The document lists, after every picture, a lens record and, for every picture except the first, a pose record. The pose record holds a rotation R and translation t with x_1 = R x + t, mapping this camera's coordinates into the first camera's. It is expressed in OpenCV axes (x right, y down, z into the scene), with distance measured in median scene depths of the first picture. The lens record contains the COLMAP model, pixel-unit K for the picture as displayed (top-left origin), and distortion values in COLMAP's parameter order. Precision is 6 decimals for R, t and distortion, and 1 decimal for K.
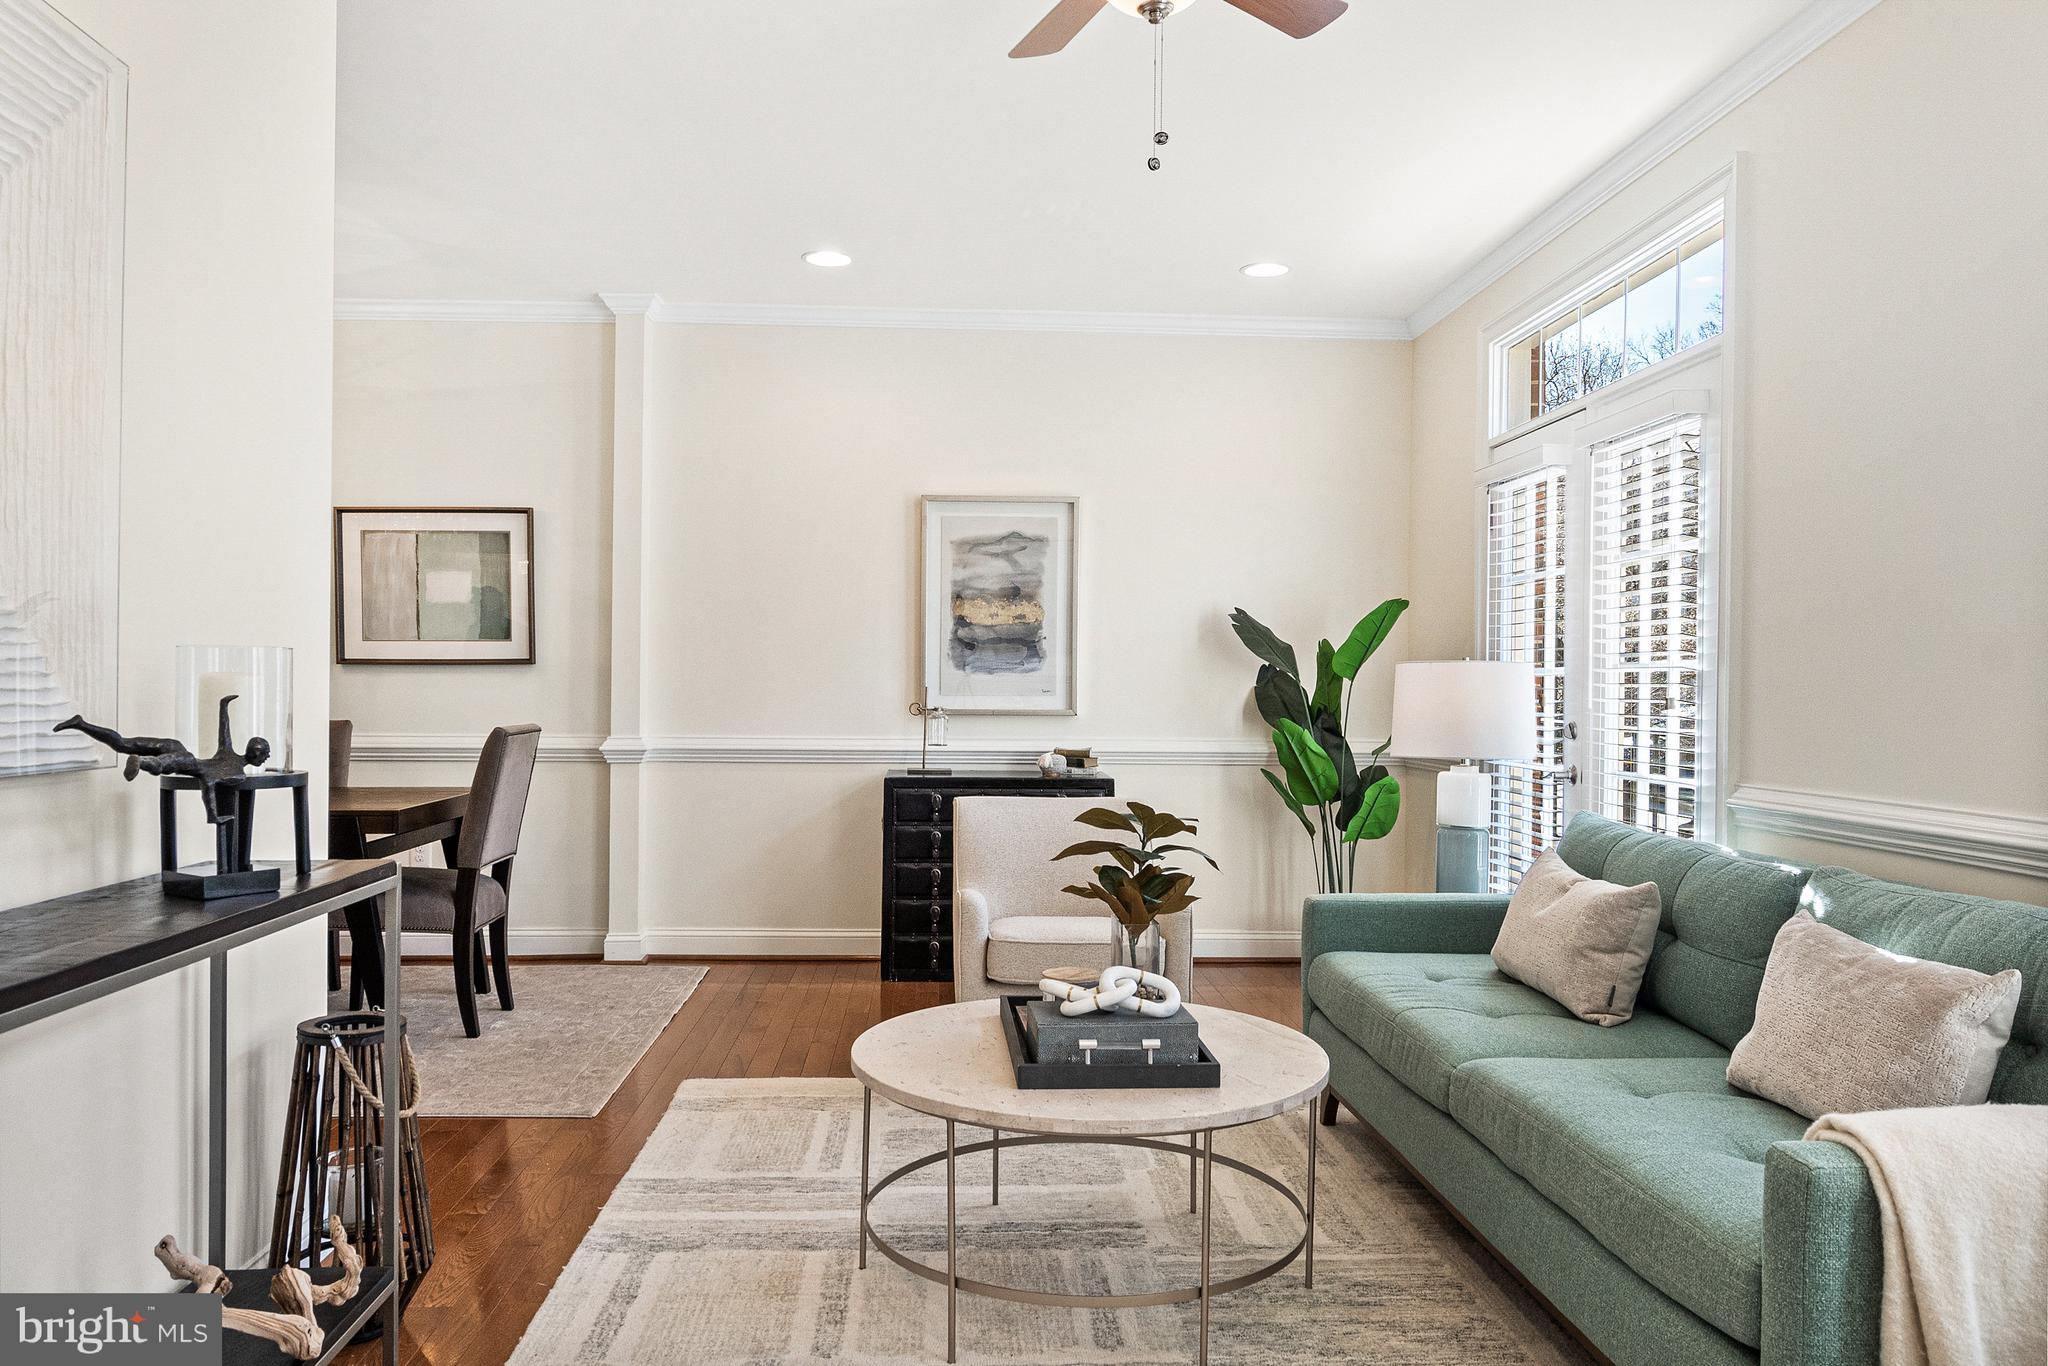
lens RADIAL K [[1468.1, 0, 1021.0], [0, 1468.1, 686.3], [0, 0, 1]] dist [0.014247, 0.003751]
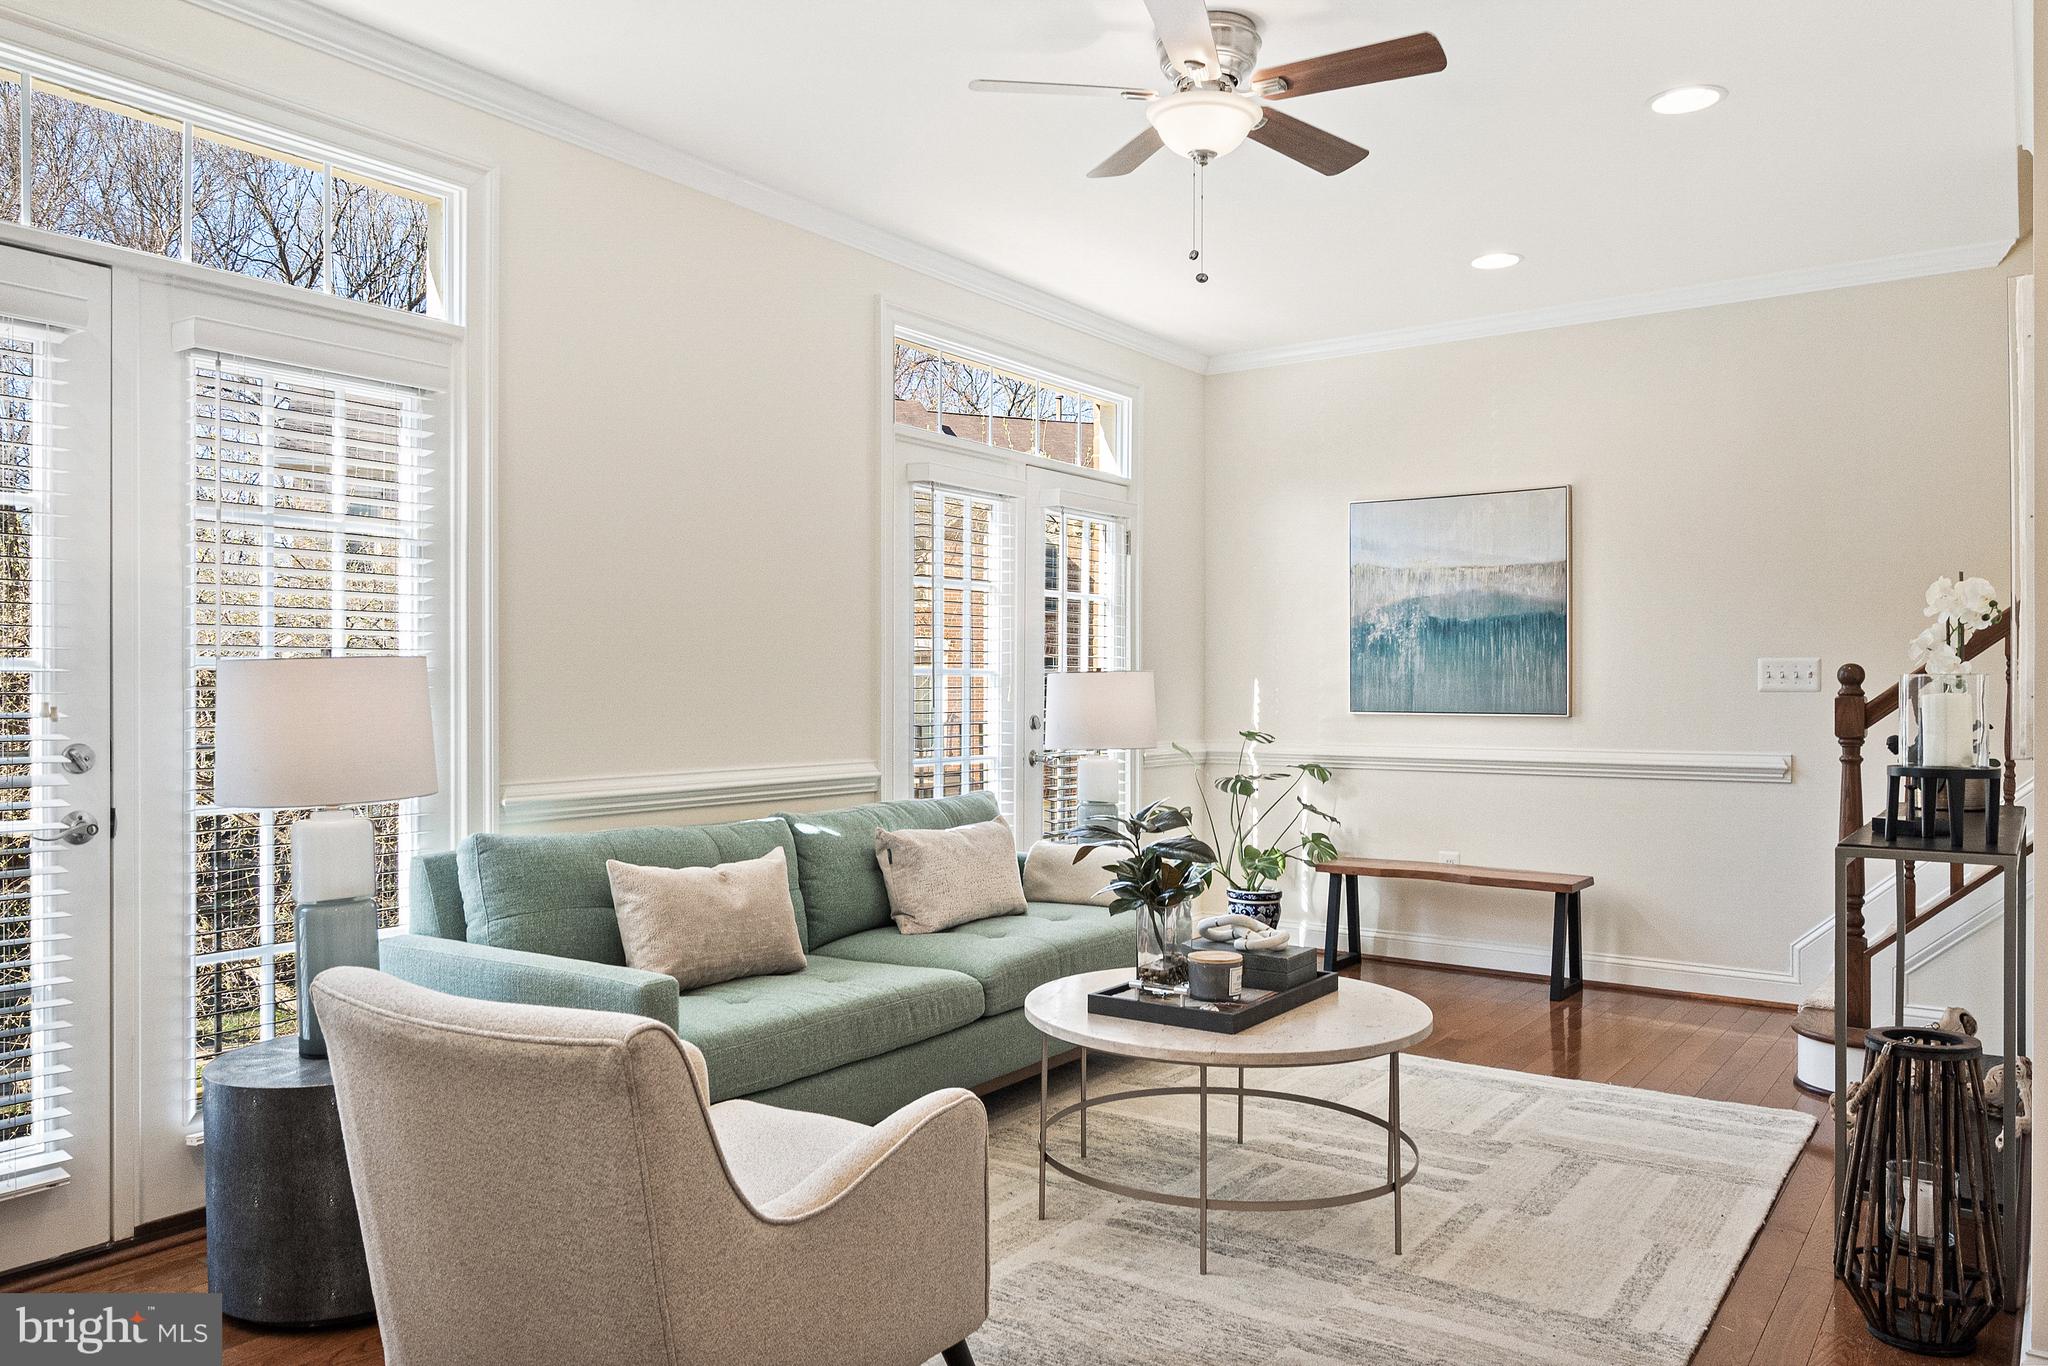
lens RADIAL K [[1468.1, 0, 1022.9], [0, 1468.1, 681.2], [0, 0, 1]] dist [0.014247, 0.003751]
pose [[-0.787536, -0.005209, 0.616246, -0.535148], [-0.001918, 0.999980, 0.006001, -0.017091], [-0.616265, 0.003544, -0.787531, 1.969366]]
